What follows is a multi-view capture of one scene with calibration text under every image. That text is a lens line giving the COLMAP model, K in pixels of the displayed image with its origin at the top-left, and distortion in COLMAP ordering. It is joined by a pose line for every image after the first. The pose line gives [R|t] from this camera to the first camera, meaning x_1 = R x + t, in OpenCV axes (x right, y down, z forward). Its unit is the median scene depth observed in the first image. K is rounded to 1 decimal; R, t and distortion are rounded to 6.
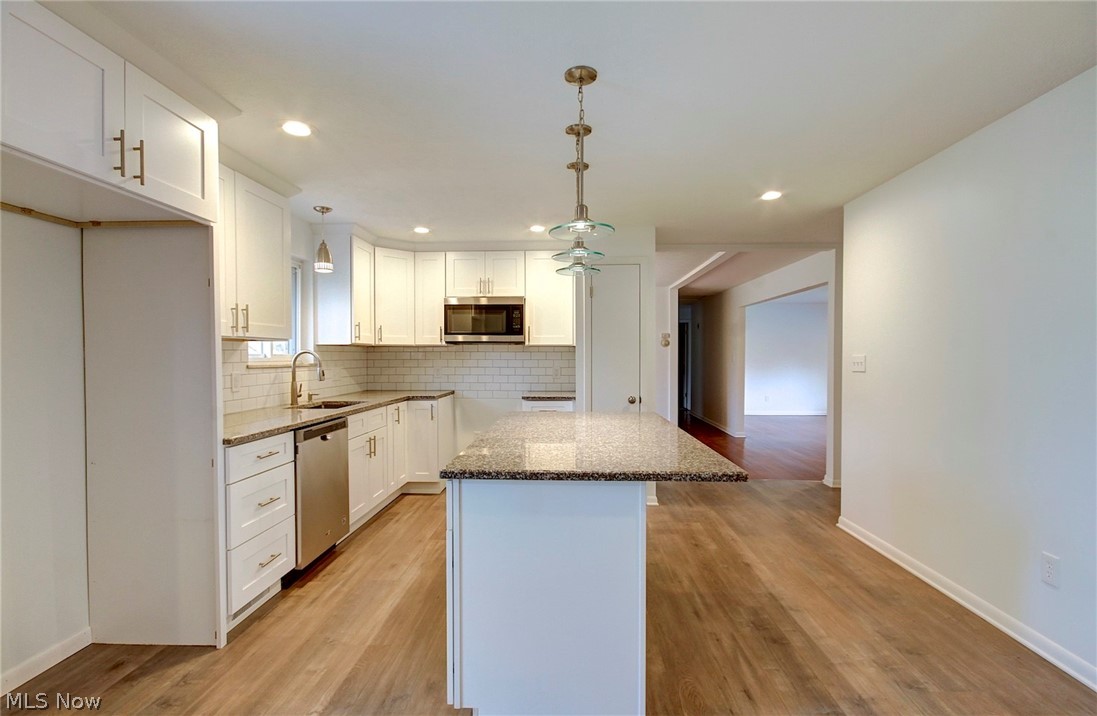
lens RADIAL K [[508.5, 0, 555.6], [0, 508.5, 363.8], [0, 0, 1]] dist [-0.004249, -0.000111]
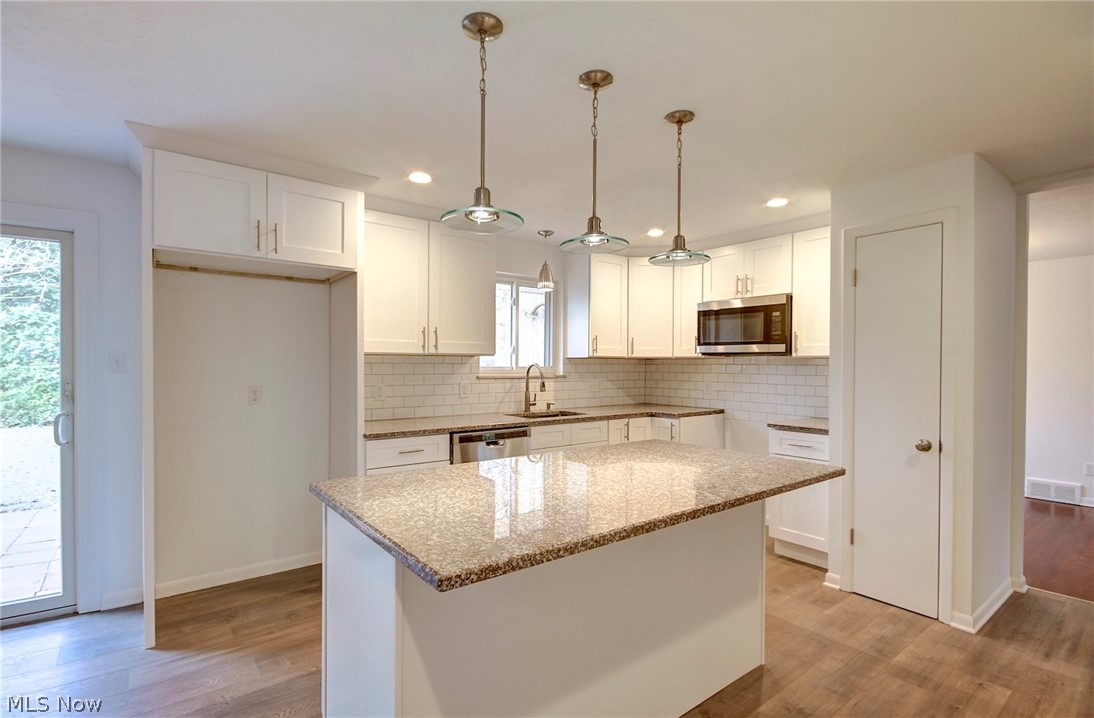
lens RADIAL K [[522.4, 0, 544.9], [0, 522.4, 363.7], [0, 0, 1]] dist [-0.000893, -0.002701]
pose [[0.650650, 0.004330, -0.759365, 0.345964], [-0.017894, 0.999793, -0.009632, -0.013615], [0.759167, 0.019855, 0.650593, 0.250619]]
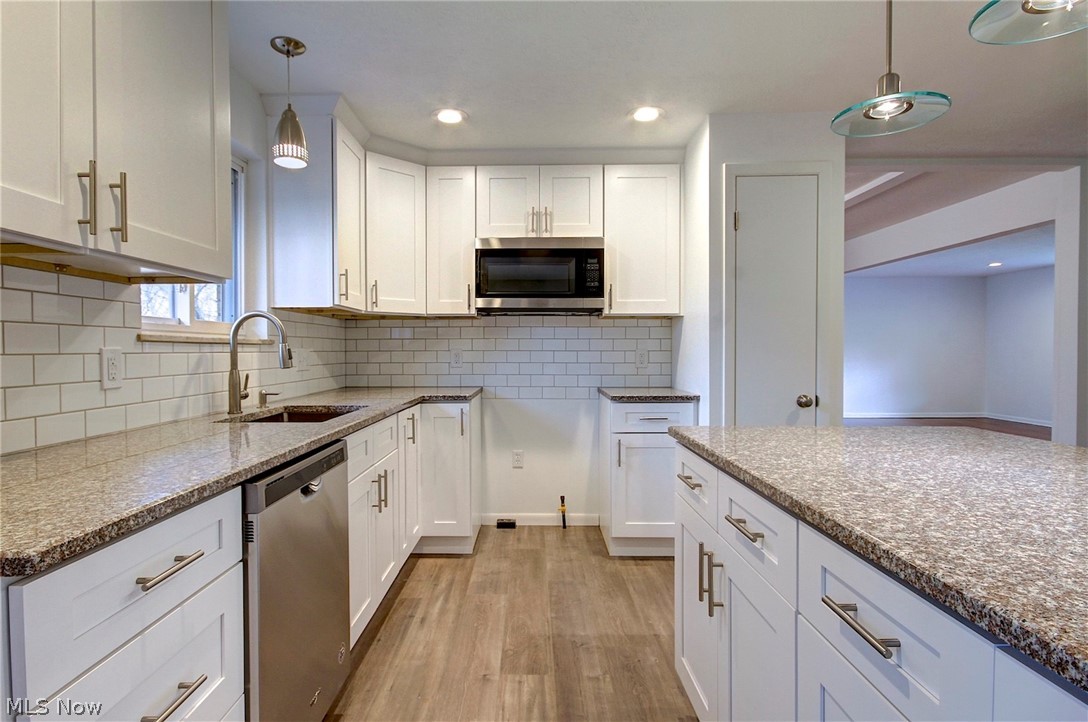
lens RADIAL K [[564.9, 0, 534.1], [0, 564.9, 358.9], [0, 0, 1]] dist [0.003382, -0.000435]
pose [[0.999711, -0.001975, 0.023979, -0.192127], [0.001960, 0.999998, 0.000657, 0.021148], [-0.023980, -0.000609, 0.999712, 0.356918]]
